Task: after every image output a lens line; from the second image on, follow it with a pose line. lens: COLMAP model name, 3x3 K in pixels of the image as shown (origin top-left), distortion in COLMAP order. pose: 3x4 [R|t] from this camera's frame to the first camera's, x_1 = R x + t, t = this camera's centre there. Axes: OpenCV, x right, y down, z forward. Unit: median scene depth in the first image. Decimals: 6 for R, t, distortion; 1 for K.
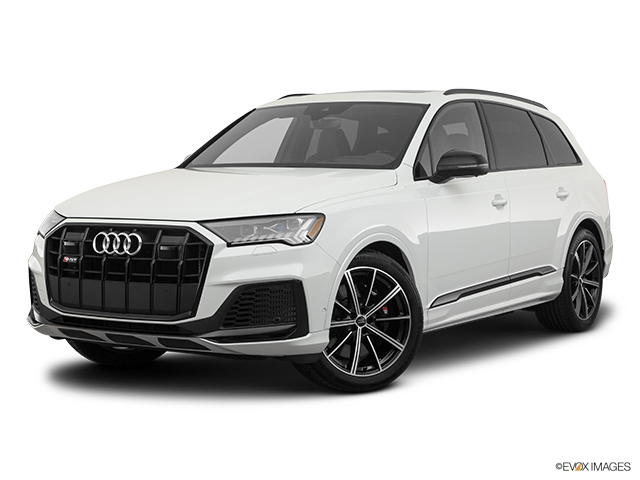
lens RADIAL K [[1306.0, 0, 320.0], [0, 1306.0, 240.0], [0, 0, 1]] dist [-0.000873, -0.082495]
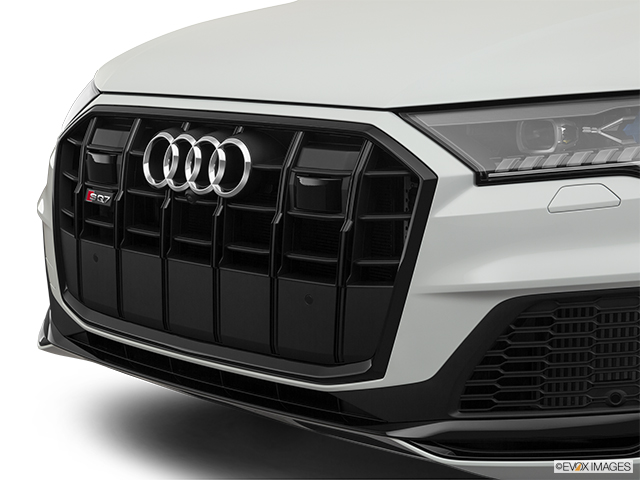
lens RADIAL K [[1435.8, 0, 320.0], [0, 1435.8, 240.0], [0, 0, 1]] dist [-0.016343, -0.202195]
pose [[0.974404, 0.029176, -0.222903, -0.024801], [-0.006552, 0.994807, 0.101571, -0.017922], [0.224709, -0.097511, 0.969535, 0.593643]]
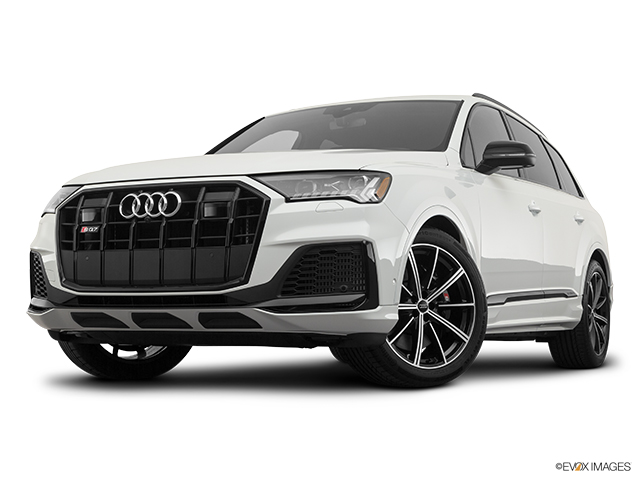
lens RADIAL K [[1171.8, 0, 320.0], [0, 1171.8, 240.0], [0, 0, 1]] dist [0.024672, 0.017781]
pose [[0.995453, 0.009084, 0.094822, -0.116453], [0.002898, 0.992094, -0.125467, 0.121100], [-0.095212, 0.125172, 0.987556, 0.233927]]
